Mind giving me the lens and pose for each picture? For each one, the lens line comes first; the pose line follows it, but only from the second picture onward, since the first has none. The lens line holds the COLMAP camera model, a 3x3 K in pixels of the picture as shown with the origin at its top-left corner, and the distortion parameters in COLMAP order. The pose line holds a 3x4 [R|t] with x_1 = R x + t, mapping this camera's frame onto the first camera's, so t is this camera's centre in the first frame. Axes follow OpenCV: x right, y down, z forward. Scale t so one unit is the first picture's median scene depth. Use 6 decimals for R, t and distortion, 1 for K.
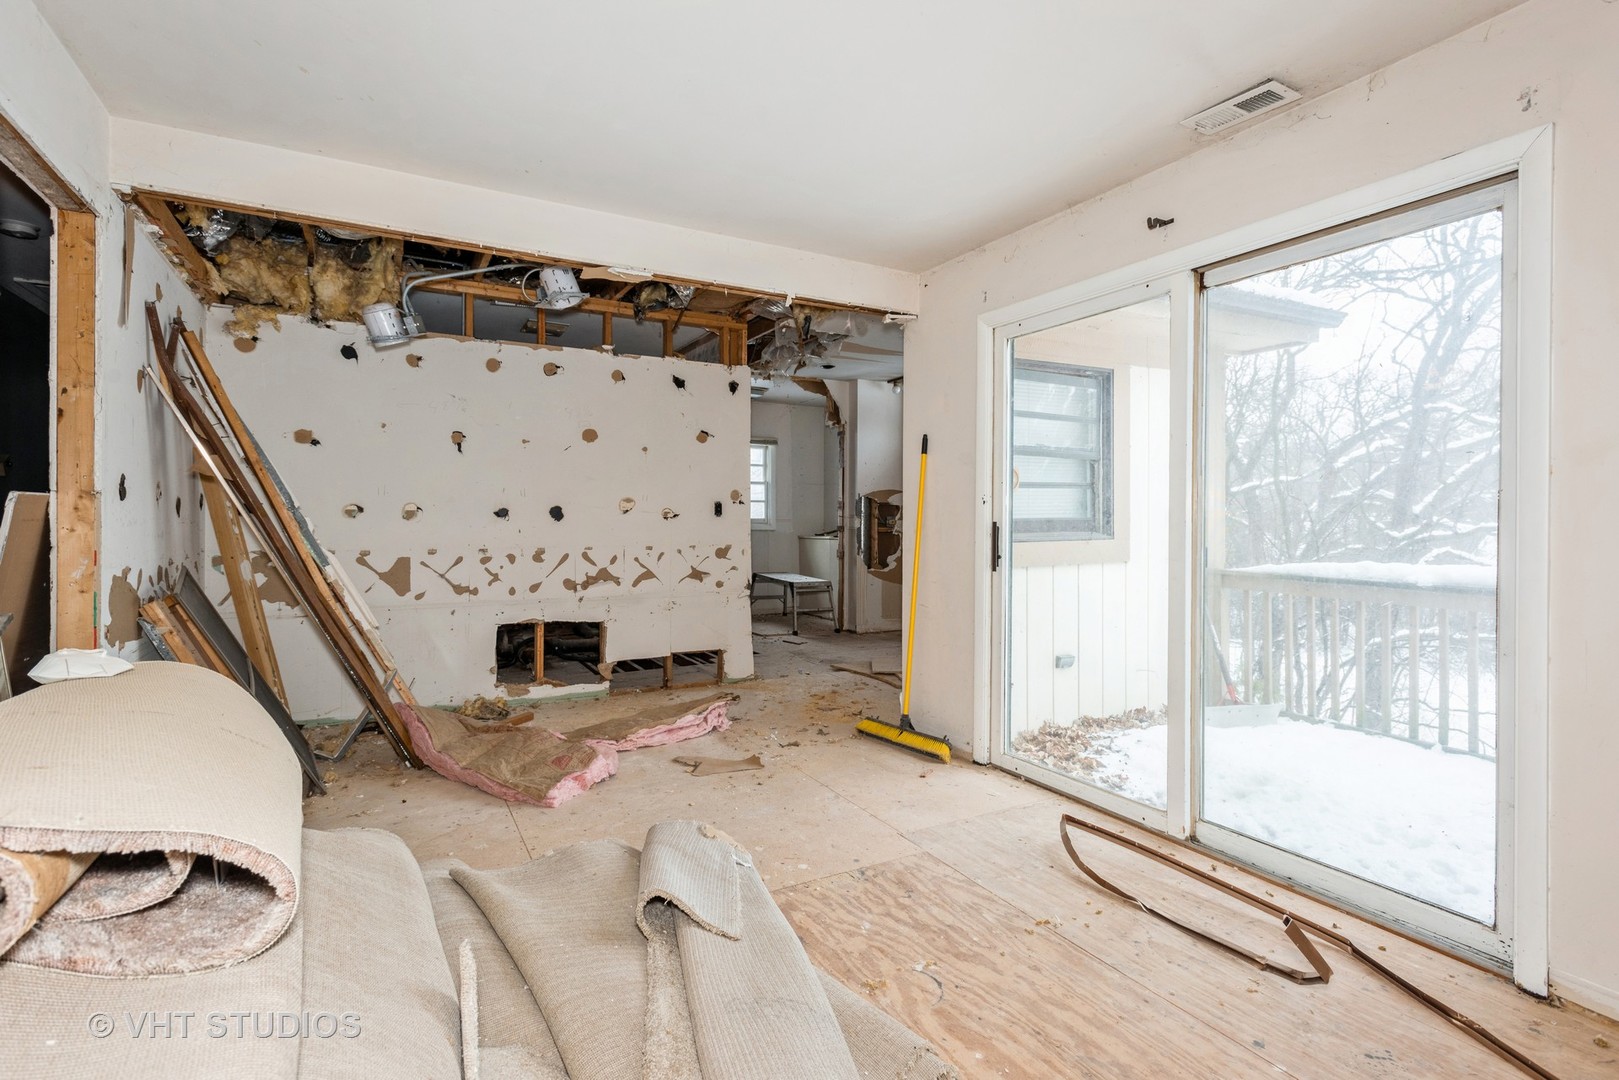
lens RADIAL K [[773.3, 0, 808.7], [0, 773.3, 529.2], [0, 0, 1]] dist [0.001946, -0.000213]
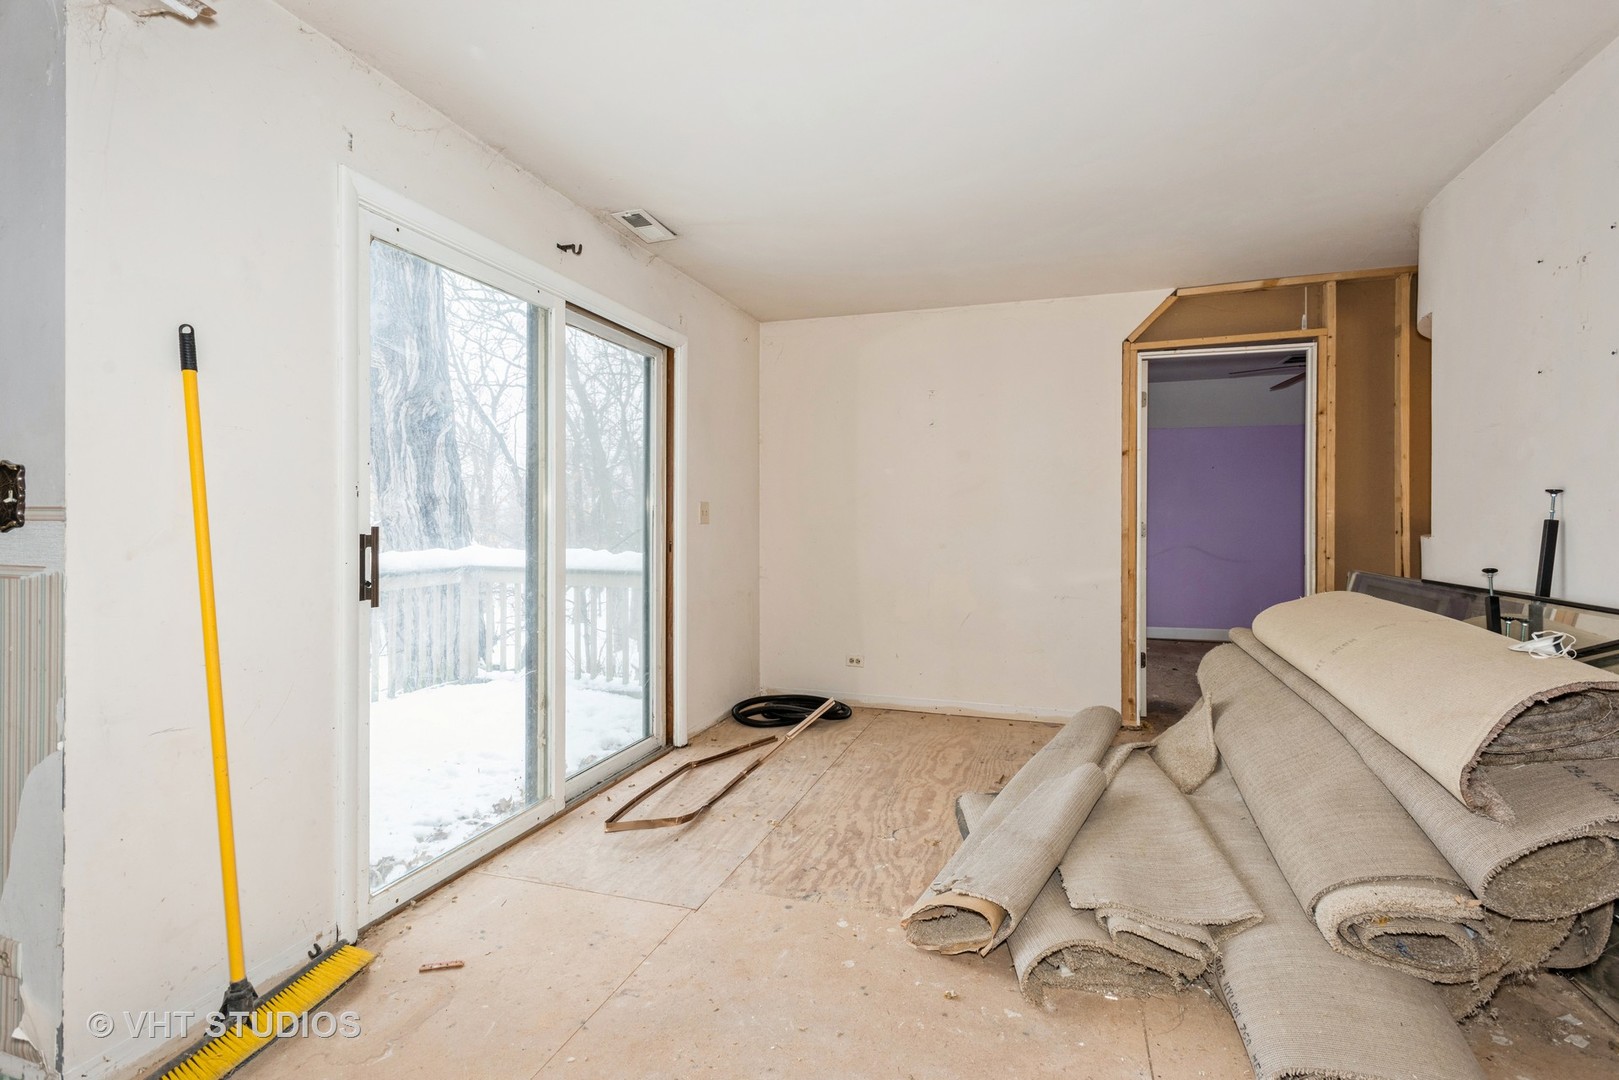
lens RADIAL K [[773.3, 0, 808.7], [0, 773.3, 529.2], [0, 0, 1]] dist [0.001946, -0.000213]
pose [[-0.682950, -0.015235, 0.730306, -0.691566], [0.004243, 0.999683, 0.024823, -0.033143], [-0.730453, 0.020051, -0.682669, 1.830433]]
